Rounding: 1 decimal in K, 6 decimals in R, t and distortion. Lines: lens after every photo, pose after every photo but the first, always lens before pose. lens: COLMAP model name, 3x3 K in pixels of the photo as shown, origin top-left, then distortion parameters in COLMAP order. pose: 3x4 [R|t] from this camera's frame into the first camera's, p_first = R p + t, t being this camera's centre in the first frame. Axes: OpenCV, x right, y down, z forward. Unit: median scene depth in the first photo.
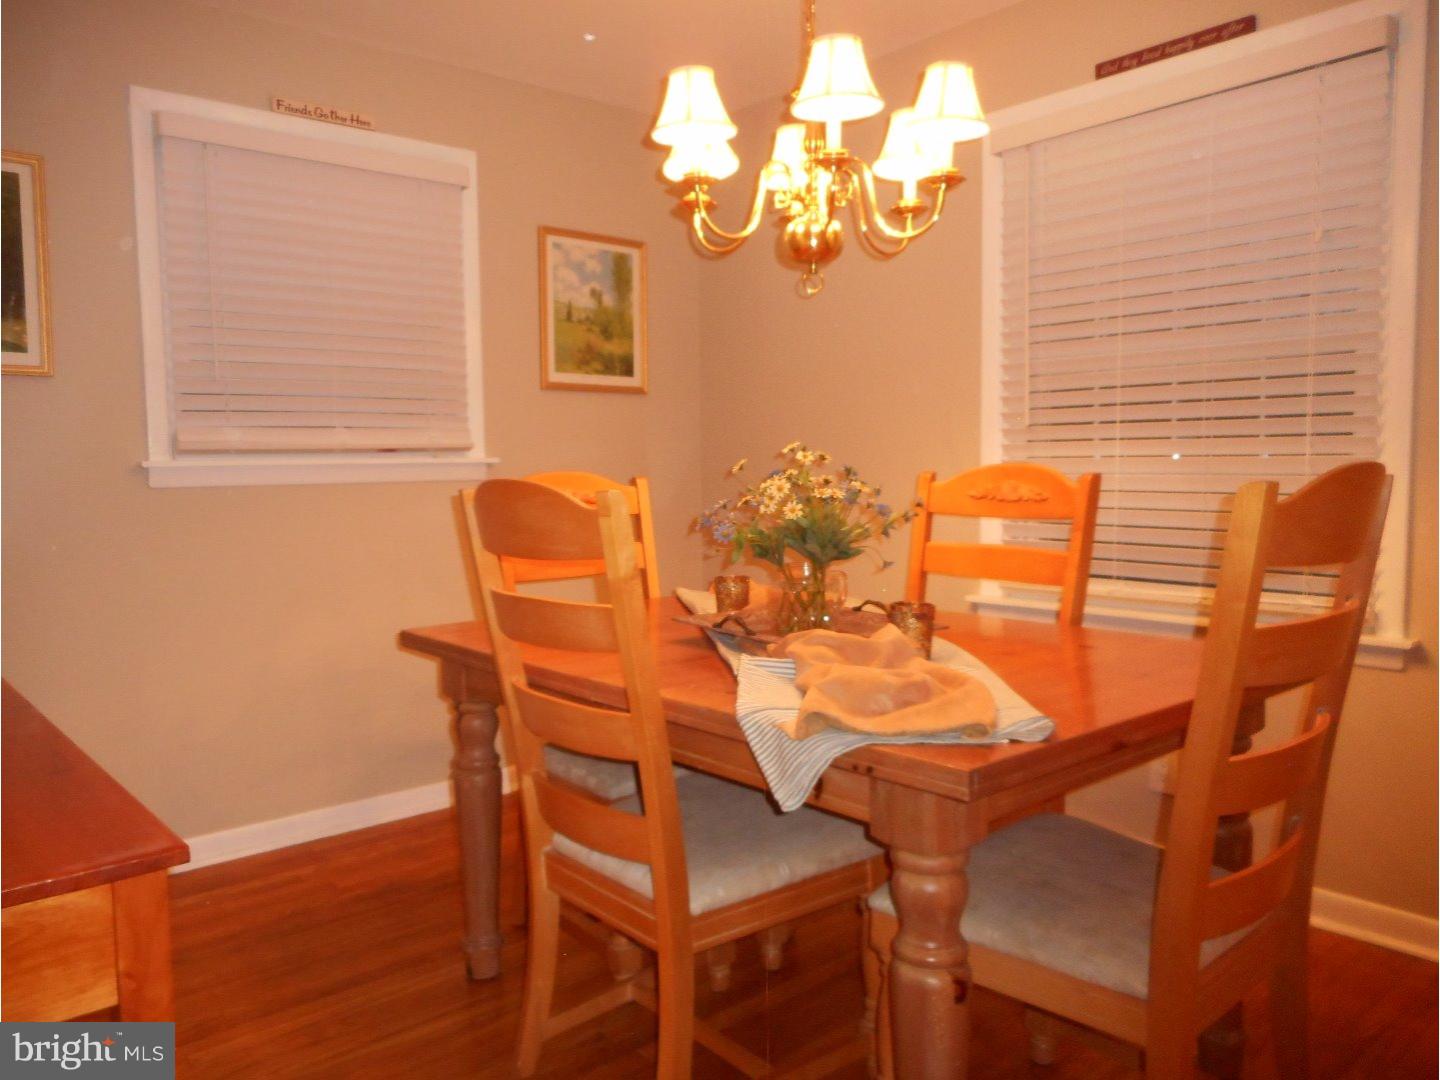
lens RADIAL K [[1065.8, 0, 720.0], [0, 1065.8, 540.0], [0, 0, 1]] dist [-0.015777, -0.005342]
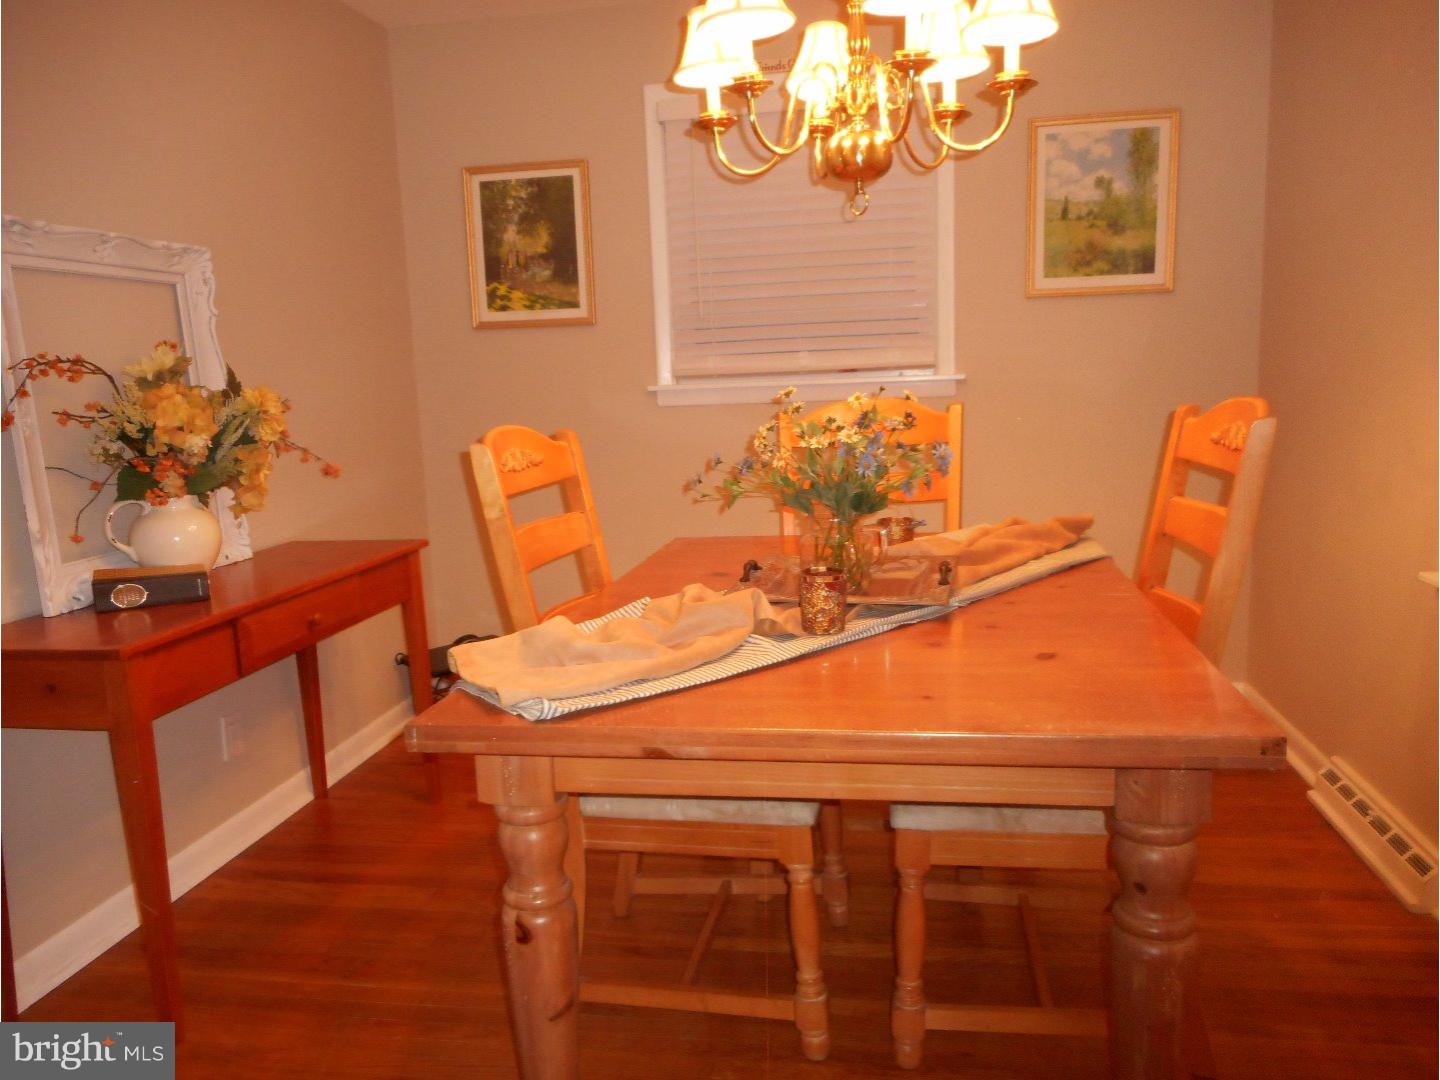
lens RADIAL K [[1065.8, 0, 720.0], [0, 1065.8, 540.0], [0, 0, 1]] dist [-0.015777, -0.005342]
pose [[0.623335, 0.112858, -0.773767, 0.409706], [-0.023608, 0.991795, 0.125640, -0.040440], [0.781598, -0.060049, 0.620885, 0.187088]]
